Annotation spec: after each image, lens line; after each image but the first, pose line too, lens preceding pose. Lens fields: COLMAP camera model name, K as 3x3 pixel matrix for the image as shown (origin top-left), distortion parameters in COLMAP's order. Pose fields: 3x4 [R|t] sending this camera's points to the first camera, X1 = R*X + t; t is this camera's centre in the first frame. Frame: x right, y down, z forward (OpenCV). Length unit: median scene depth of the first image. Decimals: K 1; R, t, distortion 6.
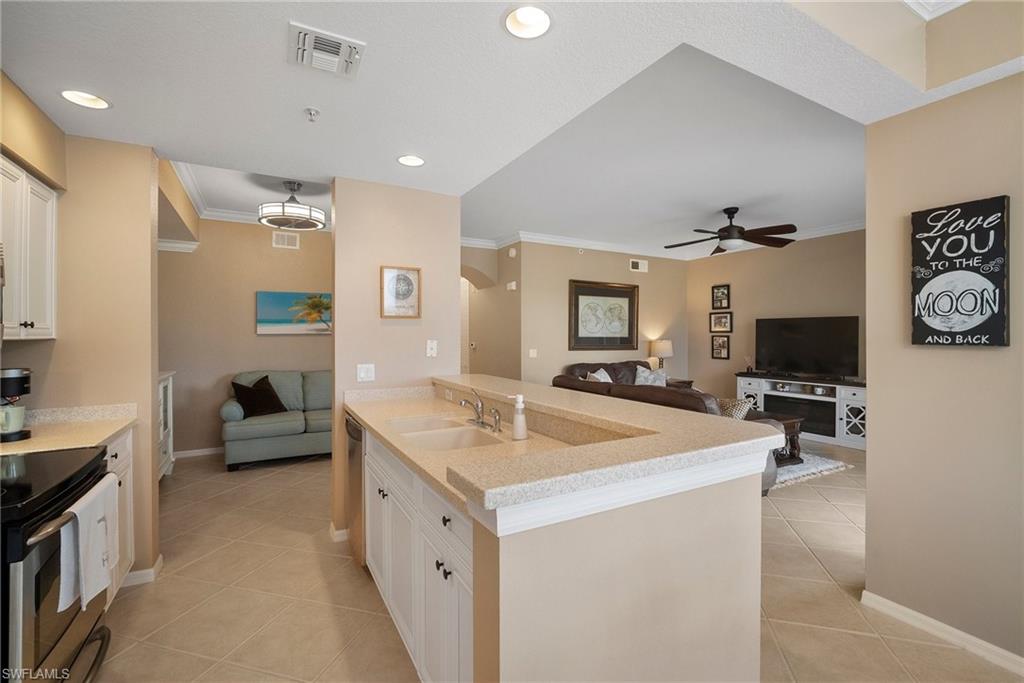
lens RADIAL K [[449.8, 0, 512.8], [0, 449.8, 337.2], [0, 0, 1]] dist [-0.007867, 0.000951]
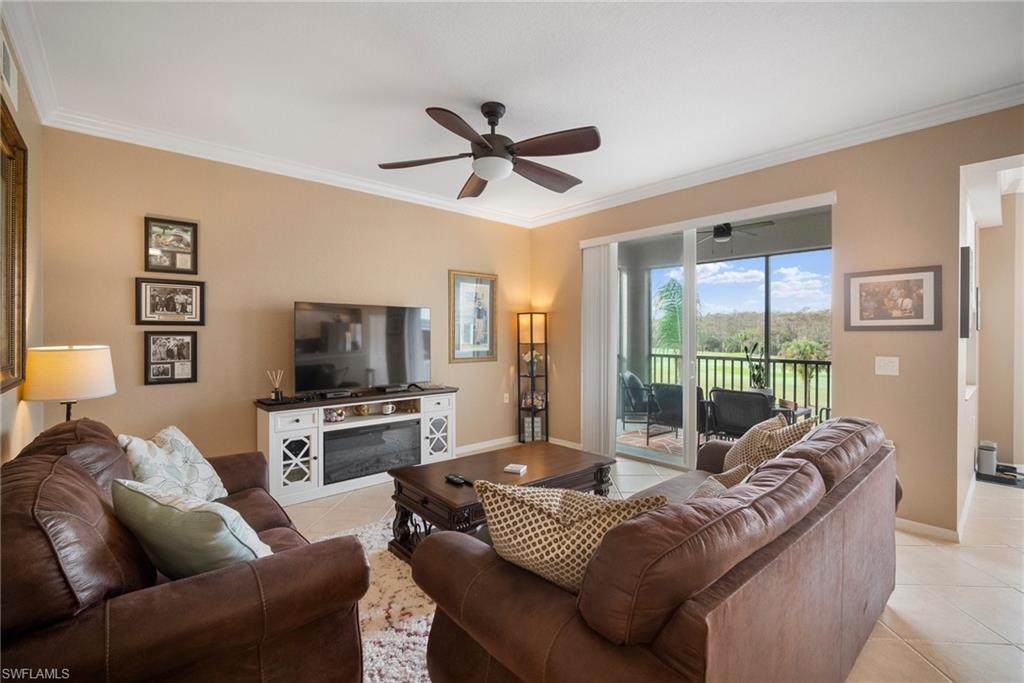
lens RADIAL K [[445.6, 0, 513.8], [0, 445.6, 336.0], [0, 0, 1]] dist [-0.011179, 0.001121]
pose [[-0.219240, -0.006869, 0.975647, -0.065710], [0.002988, 0.999966, 0.007712, -0.002189], [-0.975666, 0.004606, -0.219212, 1.091284]]
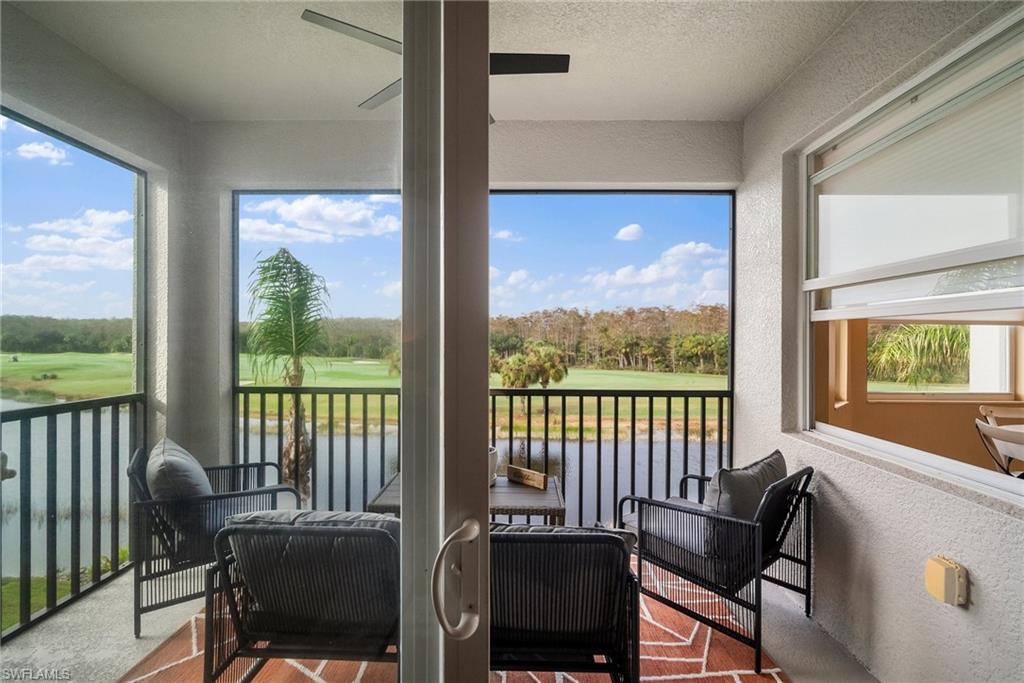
lens RADIAL K [[449.8, 0, 512.8], [0, 449.8, 337.2], [0, 0, 1]] dist [-0.007867, 0.000951]
pose [[-0.867103, -0.003088, 0.498120, 0.587501], [-0.003494, 0.999994, 0.000116, -0.002667], [-0.498117, -0.001640, -0.867108, 0.698613]]
